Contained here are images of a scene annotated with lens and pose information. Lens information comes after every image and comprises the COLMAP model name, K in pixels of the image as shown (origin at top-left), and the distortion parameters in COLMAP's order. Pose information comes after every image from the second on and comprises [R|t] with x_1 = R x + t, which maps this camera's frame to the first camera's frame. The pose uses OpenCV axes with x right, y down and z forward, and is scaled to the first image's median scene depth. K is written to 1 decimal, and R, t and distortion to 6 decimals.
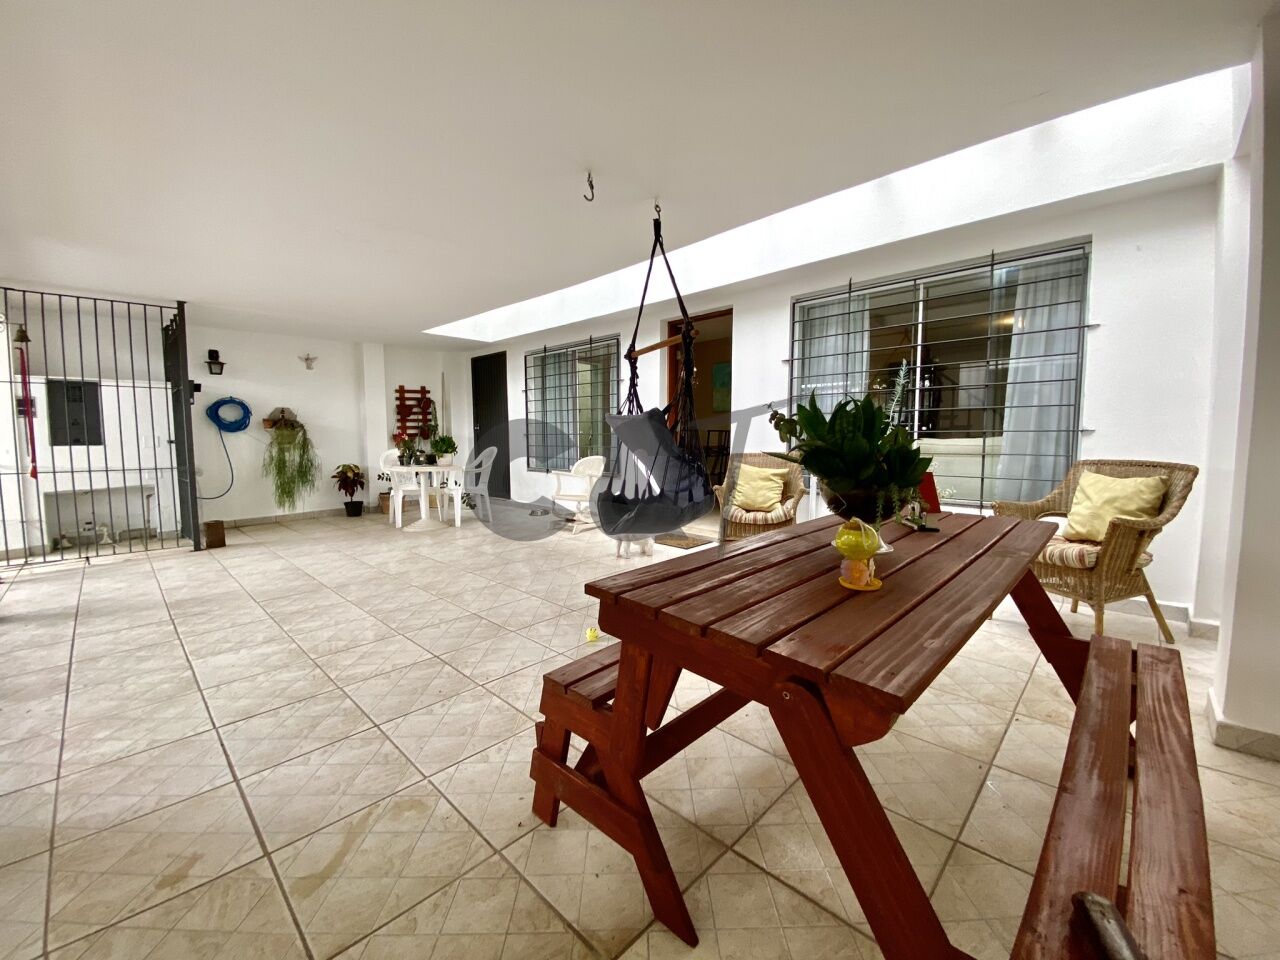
lens RADIAL K [[523.7, 0, 634.8], [0, 523.7, 473.2], [0, 0, 1]] dist [-0.004861, -0.003819]
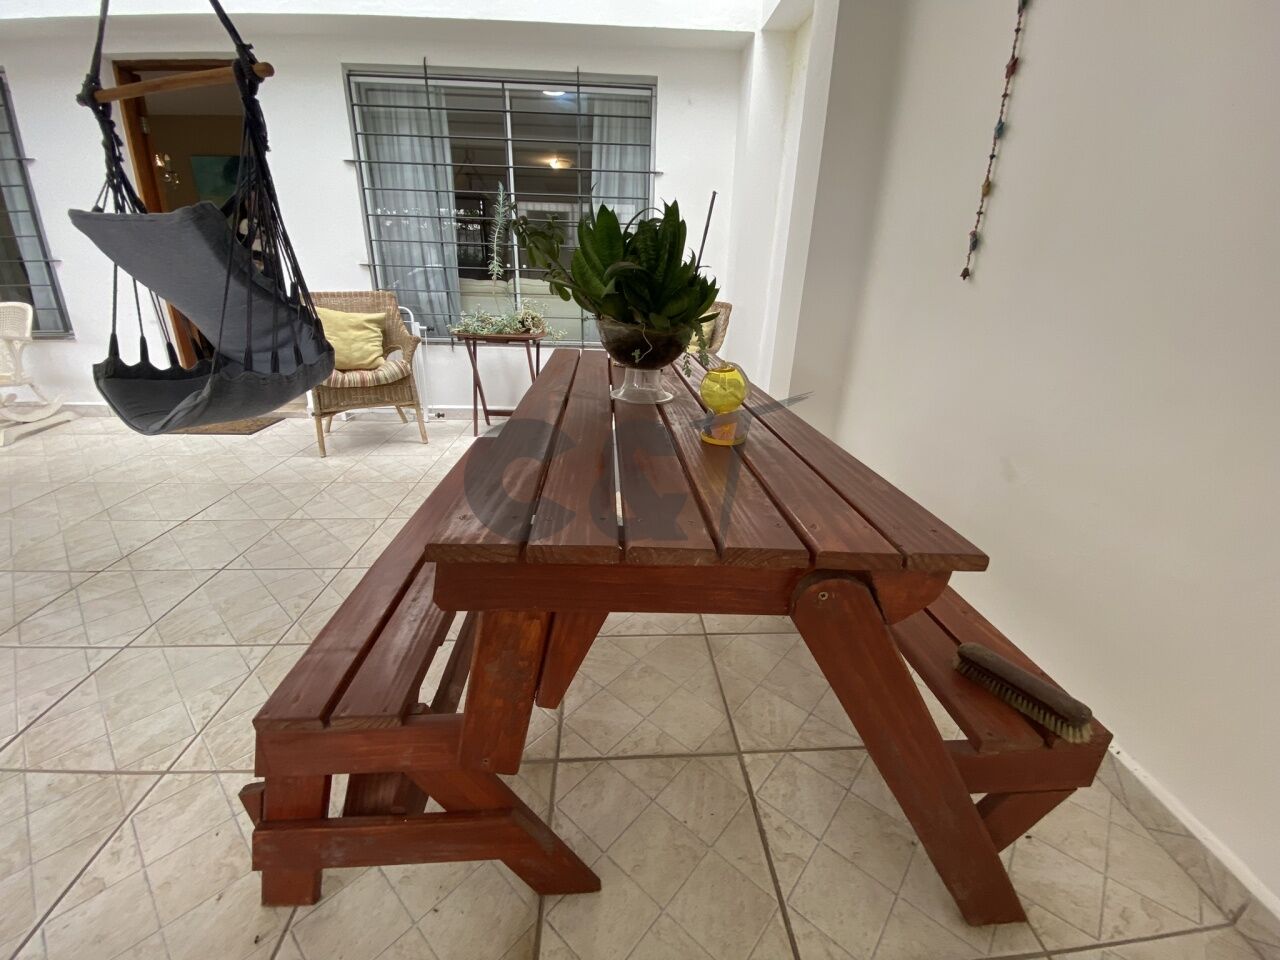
lens RADIAL K [[523.7, 0, 645.2], [0, 523.7, 477.8], [0, 0, 1]] dist [-0.004861, -0.003819]
pose [[0.659378, -0.244392, 0.710980, -0.097293], [0.028017, 0.953020, 0.301608, 0.002761], [-0.751289, -0.178954, 0.635248, 0.177889]]
